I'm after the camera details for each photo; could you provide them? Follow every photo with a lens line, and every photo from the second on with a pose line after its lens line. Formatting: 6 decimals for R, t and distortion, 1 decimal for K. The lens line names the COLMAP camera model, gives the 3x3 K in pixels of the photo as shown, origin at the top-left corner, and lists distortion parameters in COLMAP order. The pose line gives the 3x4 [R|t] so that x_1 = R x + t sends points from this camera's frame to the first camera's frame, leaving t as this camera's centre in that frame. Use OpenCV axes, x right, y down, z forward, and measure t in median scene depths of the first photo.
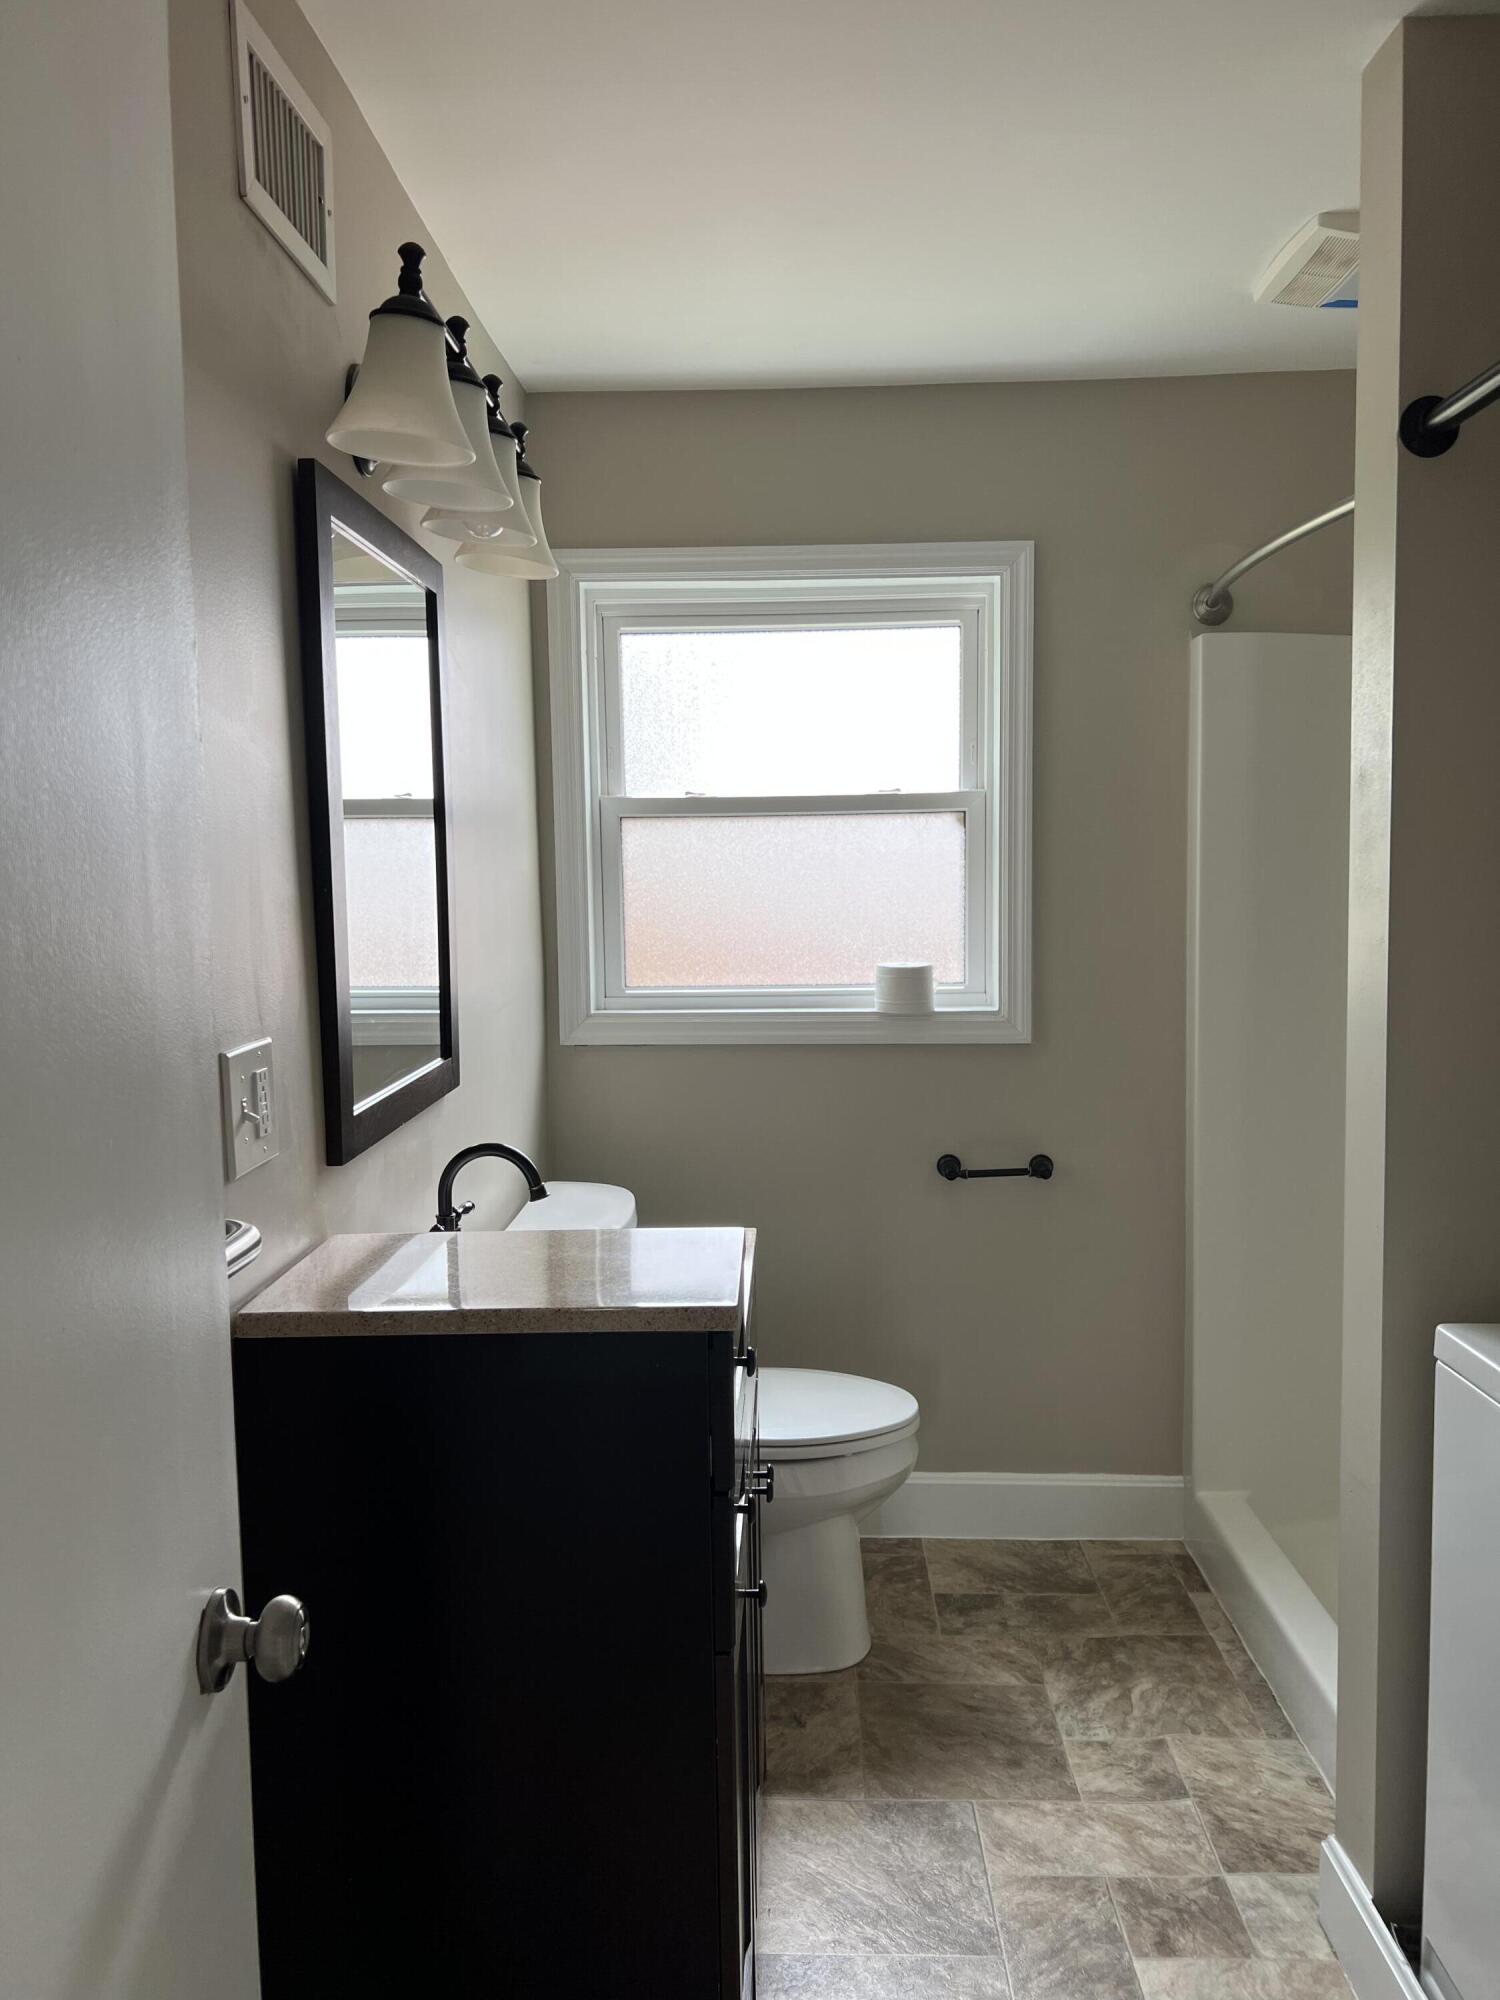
lens RADIAL K [[1498.4, 0, 740.8], [0, 1498.4, 1005.4], [0, 0, 1]] dist [0.032588, -0.039589]
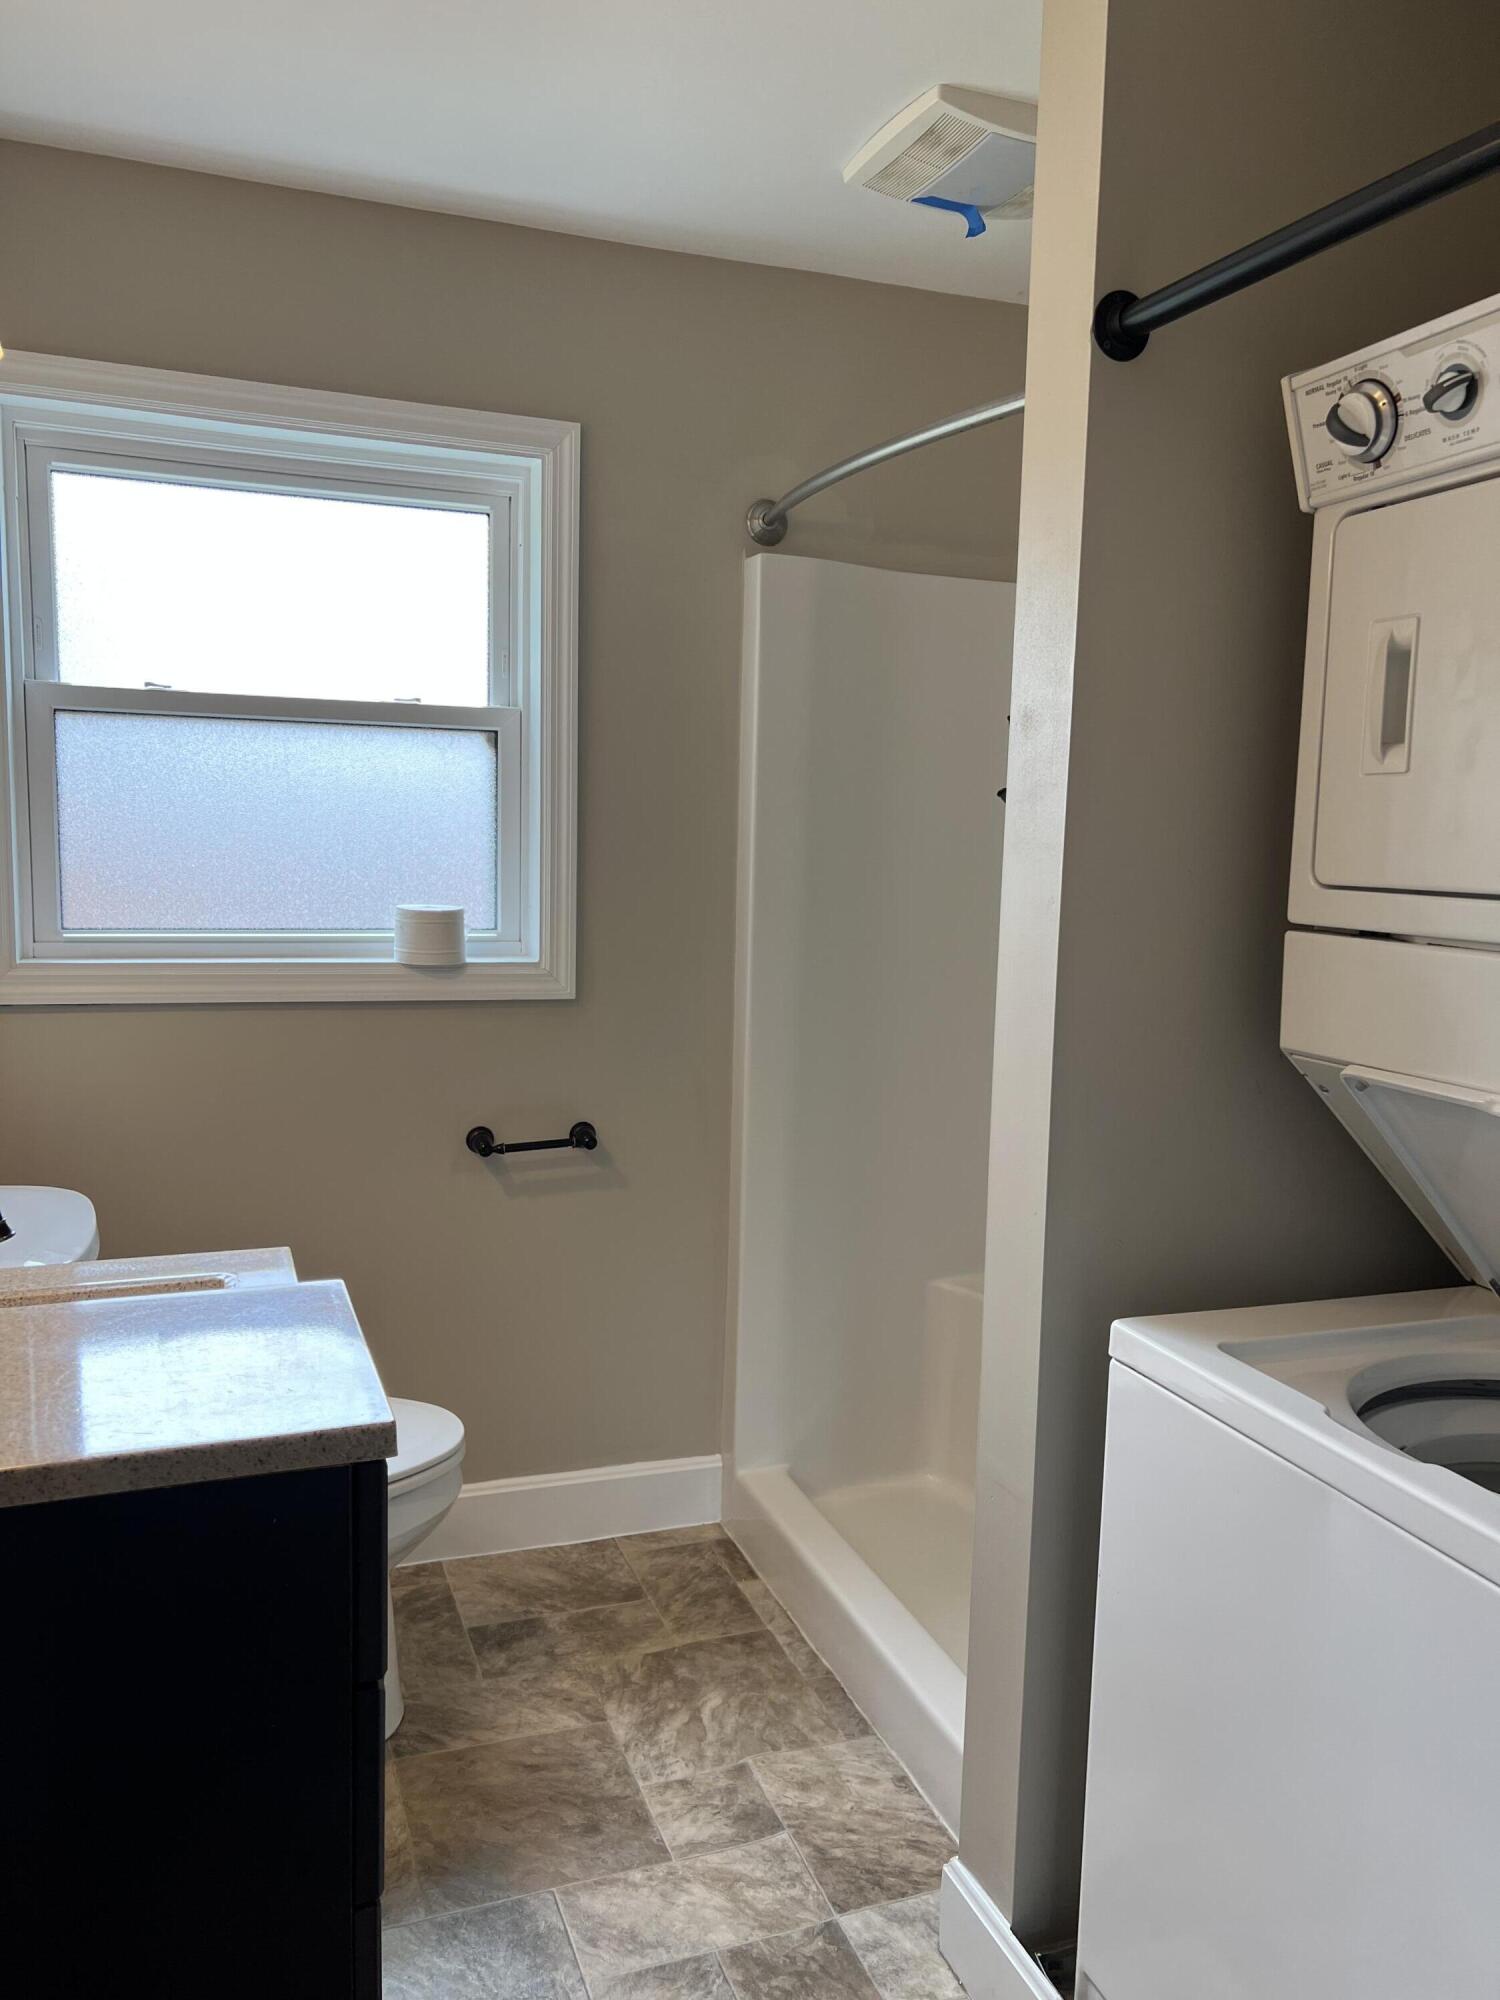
lens RADIAL K [[1498.4, 0, 757.8], [0, 1498.4, 1010.3], [0, 0, 1]] dist [0.032588, -0.039589]
pose [[0.920916, -0.006945, 0.389698, -0.054483], [-0.011166, 0.998961, 0.044190, -0.008853], [-0.389600, -0.045047, 0.919882, 0.145717]]
